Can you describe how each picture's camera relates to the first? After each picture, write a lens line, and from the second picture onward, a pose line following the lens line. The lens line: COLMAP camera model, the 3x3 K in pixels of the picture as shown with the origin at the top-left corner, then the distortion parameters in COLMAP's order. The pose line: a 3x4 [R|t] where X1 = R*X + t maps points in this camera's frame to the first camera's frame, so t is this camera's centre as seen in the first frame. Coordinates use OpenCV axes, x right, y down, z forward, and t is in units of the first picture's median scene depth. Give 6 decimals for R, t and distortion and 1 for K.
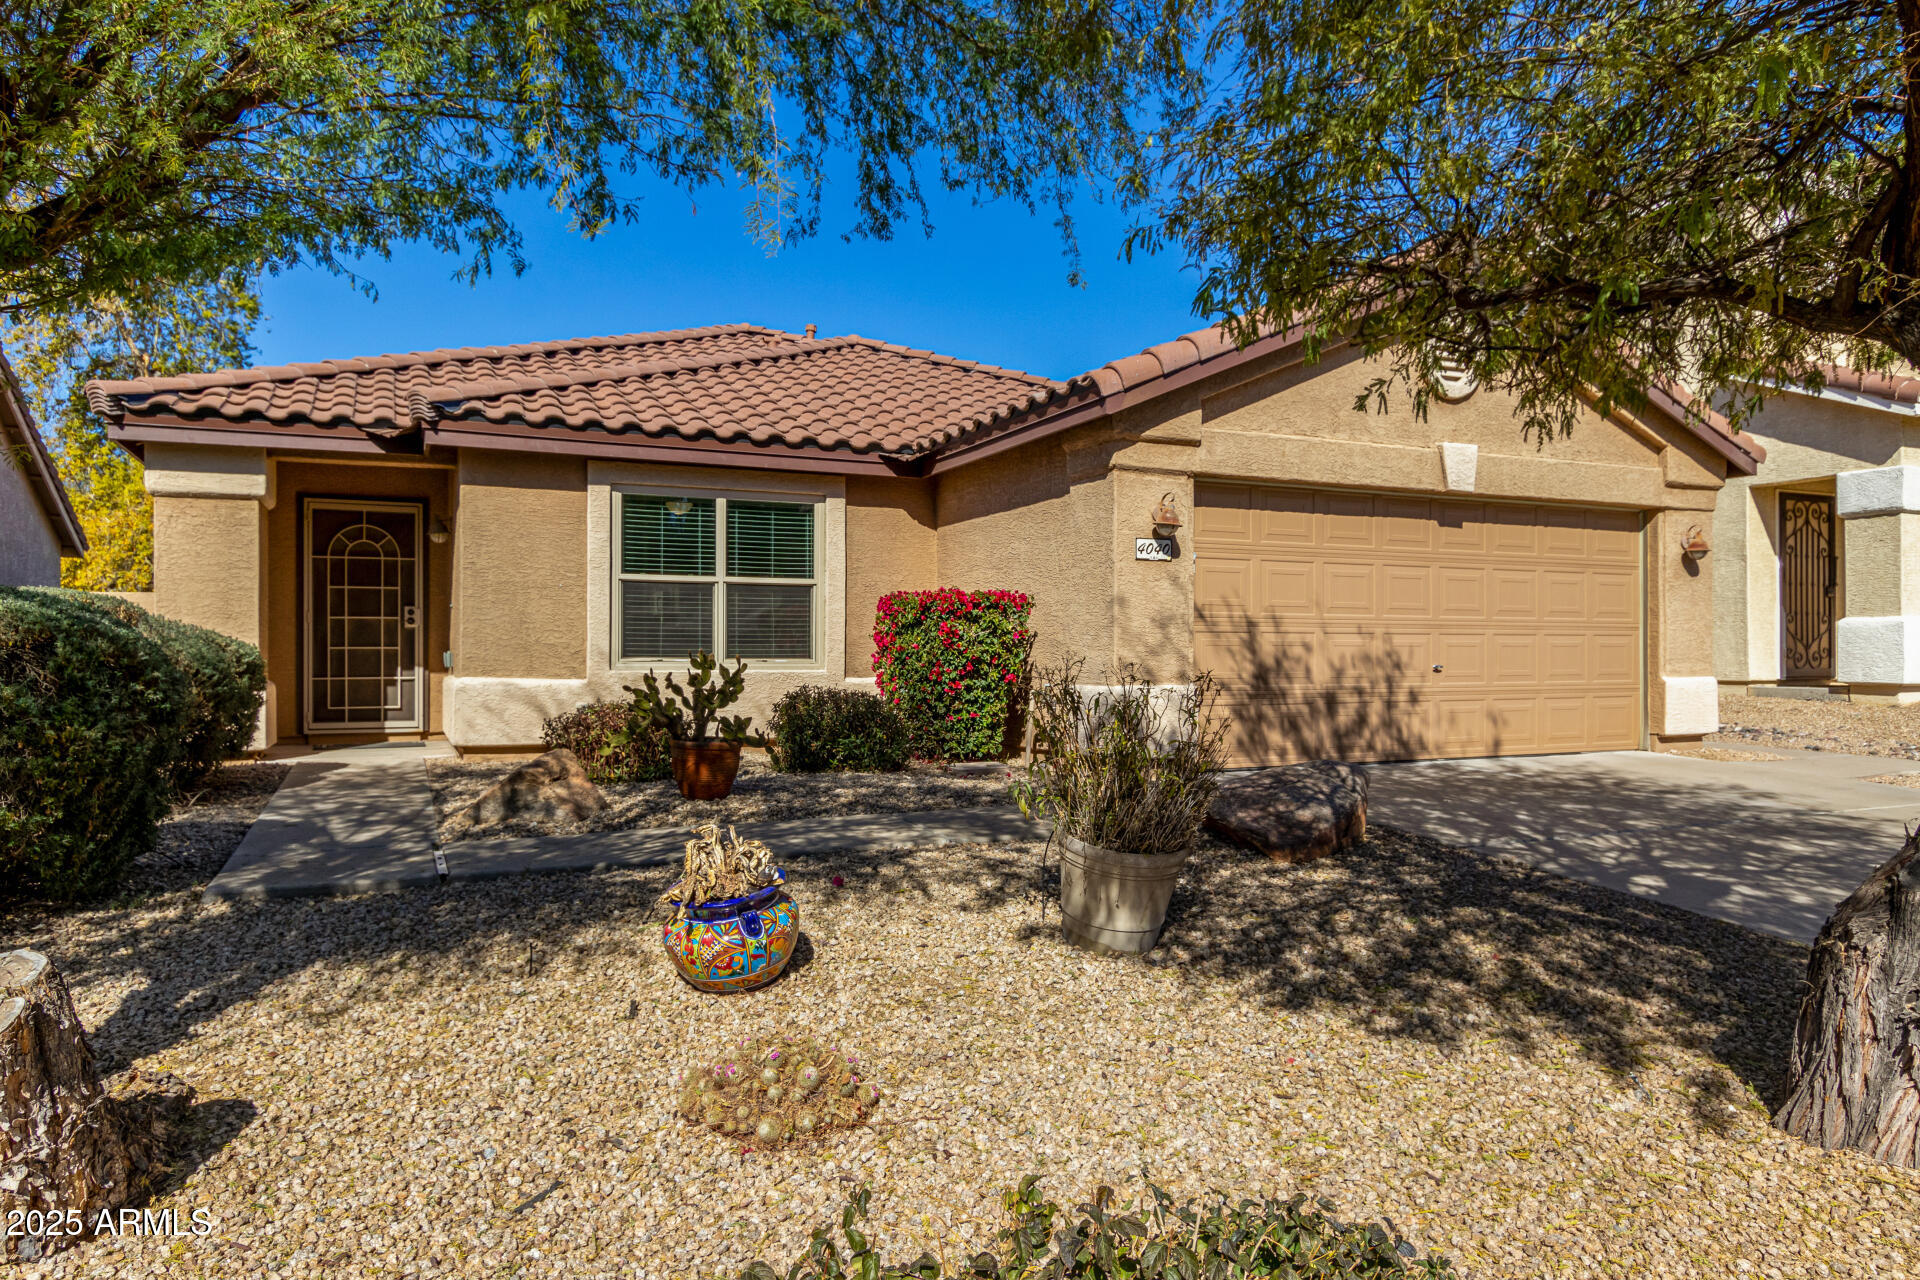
lens RADIAL K [[984.0, 0, 964.6], [0, 984.0, 632.5], [0, 0, 1]] dist [0.004692, 0.000737]
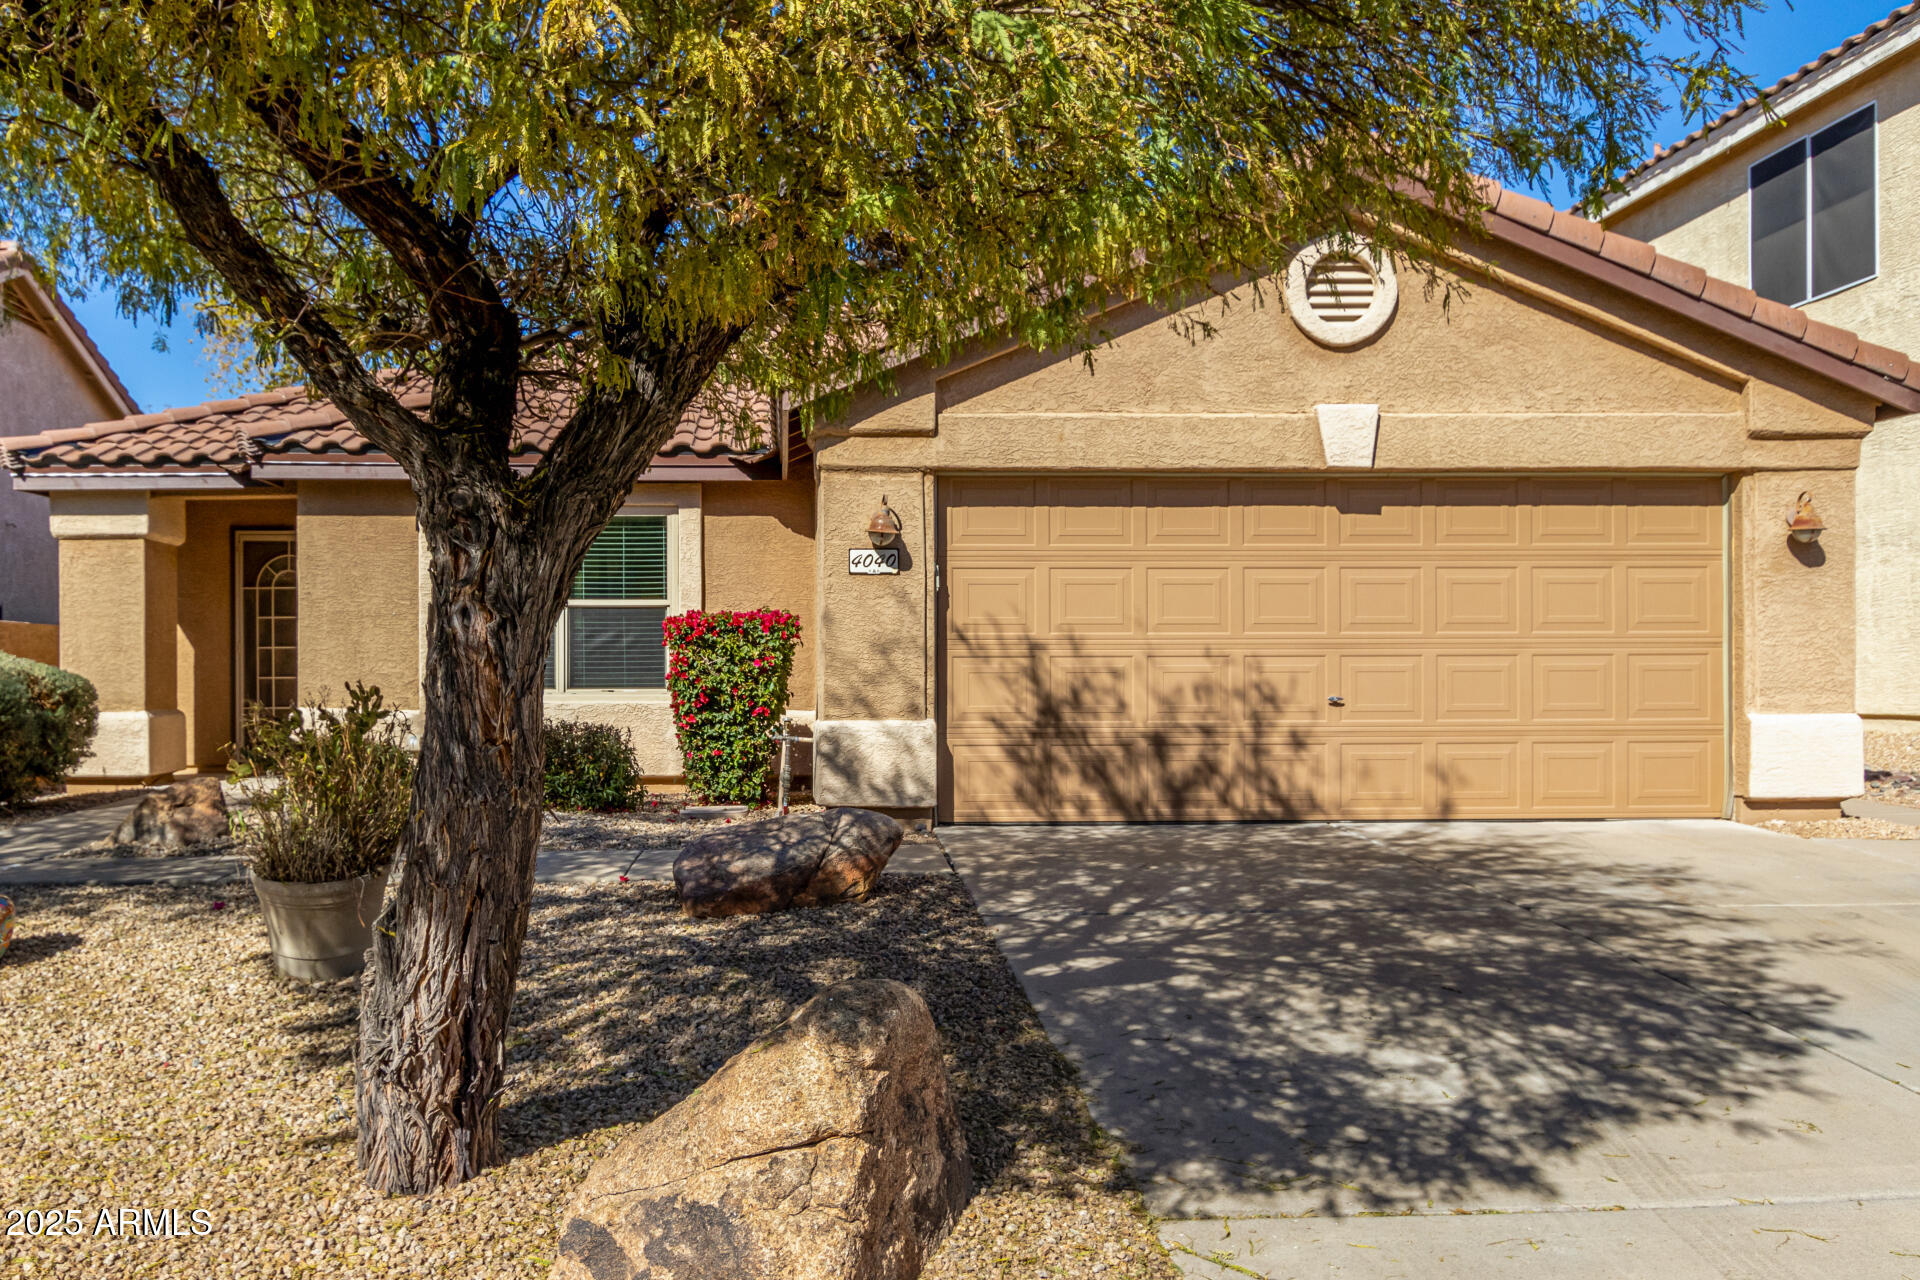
lens RADIAL K [[1270.6, 0, 960.0], [0, 1270.6, 640.0], [0, 0, 1]] dist [0.000964, 0.001910]
pose [[0.951033, -0.012460, -0.308838, 0.532432], [0.009951, 0.999903, -0.009696, -0.004177], [0.308929, 0.006148, 0.951065, -0.021806]]
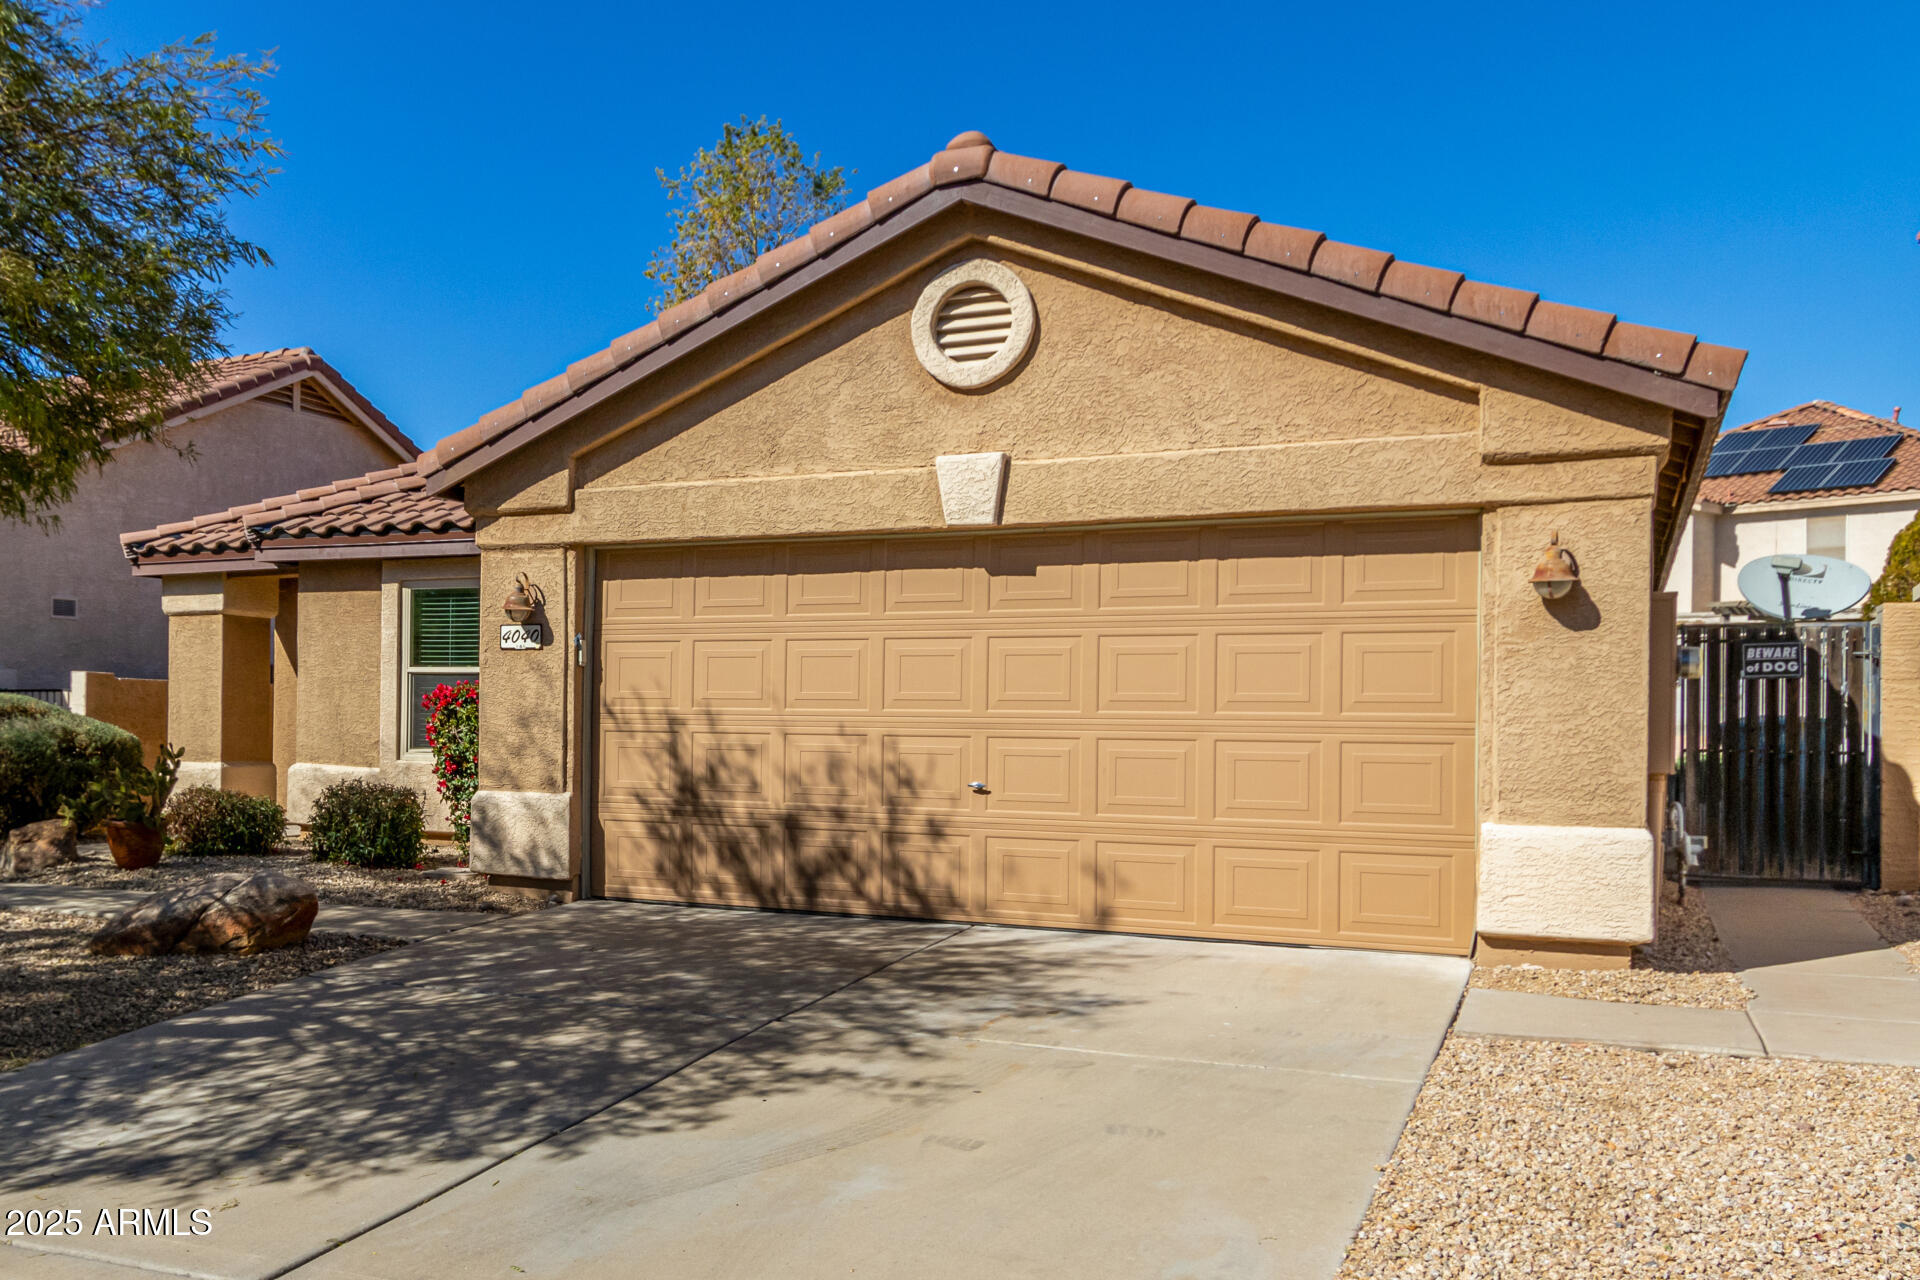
lens RADIAL K [[1487.1, 0, 960.5], [0, 1487.1, 691.2], [0, 0, 1]] dist [0.006556, 0.001667]
pose [[0.737130, -0.006272, -0.675721, 1.215117], [-0.001251, 0.999943, -0.010645, -0.019733], [0.675749, 0.008692, 0.737080, 0.254927]]
